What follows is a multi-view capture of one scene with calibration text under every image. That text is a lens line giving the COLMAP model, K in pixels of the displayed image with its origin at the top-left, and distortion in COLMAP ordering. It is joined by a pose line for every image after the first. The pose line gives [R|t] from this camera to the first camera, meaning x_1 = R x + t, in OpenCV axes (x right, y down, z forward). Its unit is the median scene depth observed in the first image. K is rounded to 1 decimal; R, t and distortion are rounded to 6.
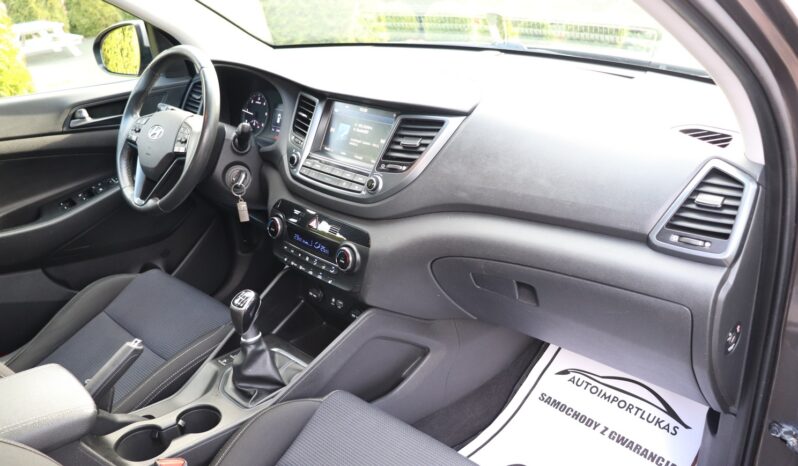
lens RADIAL K [[664.0, 0, 390.7], [0, 664.0, 249.1], [0, 0, 1]] dist [-0.175440, 0.138528]
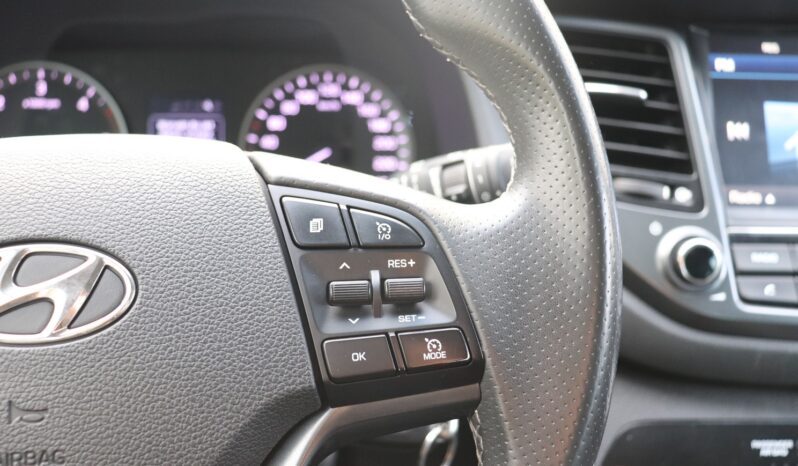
lens RADIAL K [[865.2, 0, 392.5], [0, 865.2, 231.4], [0, 0, 1]] dist [-0.046691, 0.000000]
pose [[0.648090, -0.193432, 0.736589, -0.448972], [0.260096, 0.965268, 0.024638, -0.177186], [-0.715772, 0.175617, 0.675892, 0.814445]]
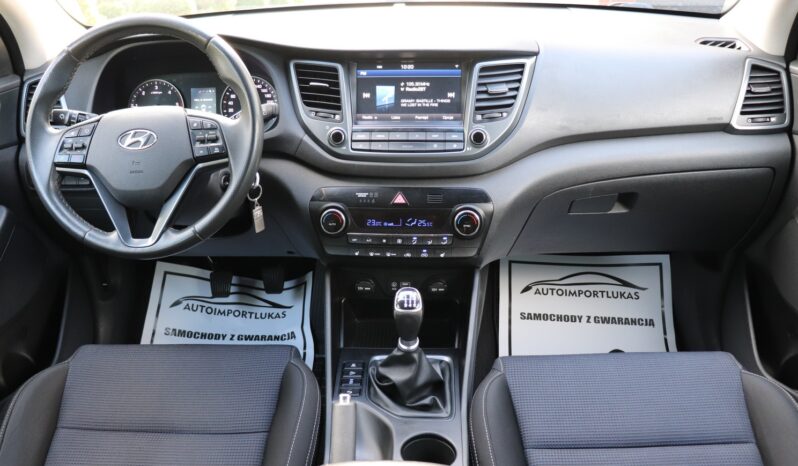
lens RADIAL K [[664.0, 0, 393.9], [0, 664.0, 236.6], [0, 0, 1]] dist [-0.175440, 0.138528]
pose [[0.734244, -0.272900, 0.621620, -0.622661], [0.270062, 0.957493, 0.101362, -0.075729], [-0.622859, 0.093451, 0.776733, 0.295942]]
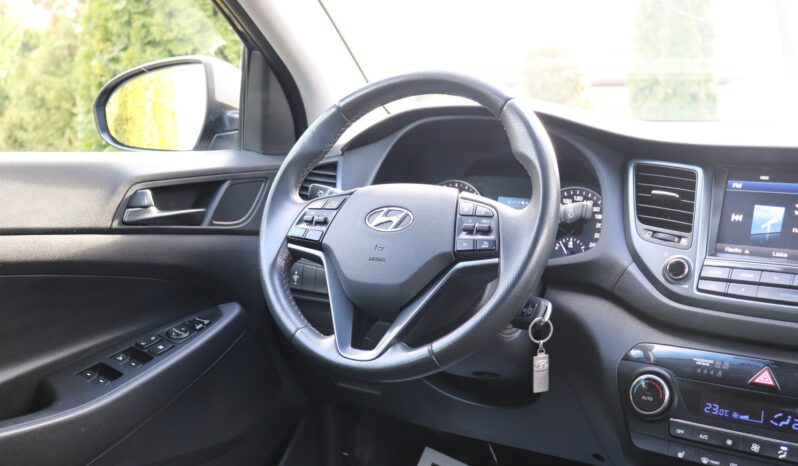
lens RADIAL K [[891.6, 0, 403.8], [0, 891.6, 232.1], [0, 0, 1]] dist [-0.016978, 0.000000]
pose [[0.972158, 0.020584, 0.233422, -0.520003], [0.047667, 0.957935, -0.282999, 0.033988], [-0.229428, 0.286246, 0.930283, 0.331869]]
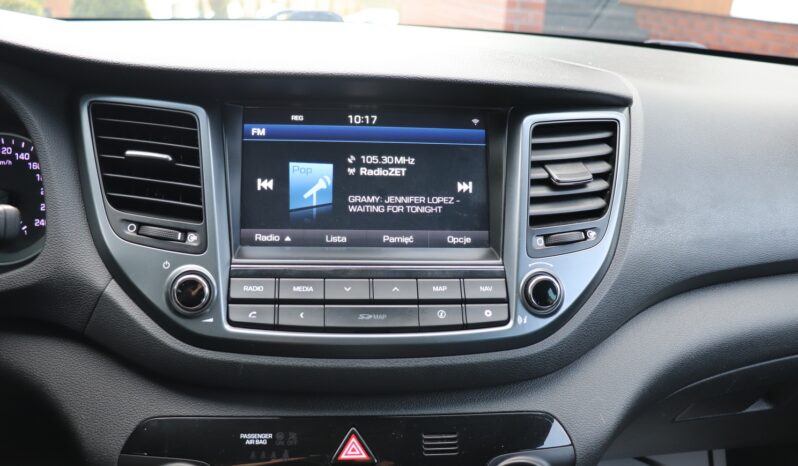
lens RADIAL K [[664.0, 0, 393.3], [0, 664.0, 234.8], [0, 0, 1]] dist [-0.175440, 0.138528]
pose [[0.602089, -0.195887, 0.774027, -0.315534], [0.261581, 0.964328, 0.040573, -0.142257], [-0.754364, 0.178042, 0.631852, 0.681769]]
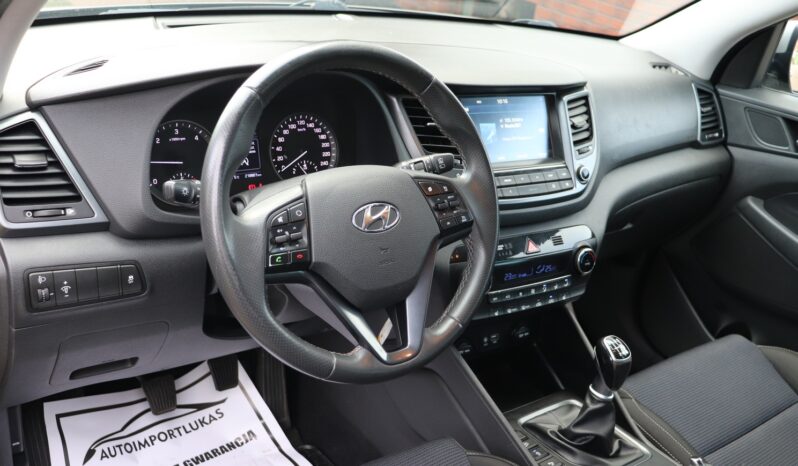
lens RADIAL K [[754.3, 0, 392.9], [0, 754.3, 238.7], [0, 0, 1]] dist [-0.094779, 0.000000]
pose [[0.169594, -0.336899, 0.926141, -0.910643], [0.284910, 0.916387, 0.281179, -0.325781], [-0.943432, 0.216180, 0.251400, 0.844082]]
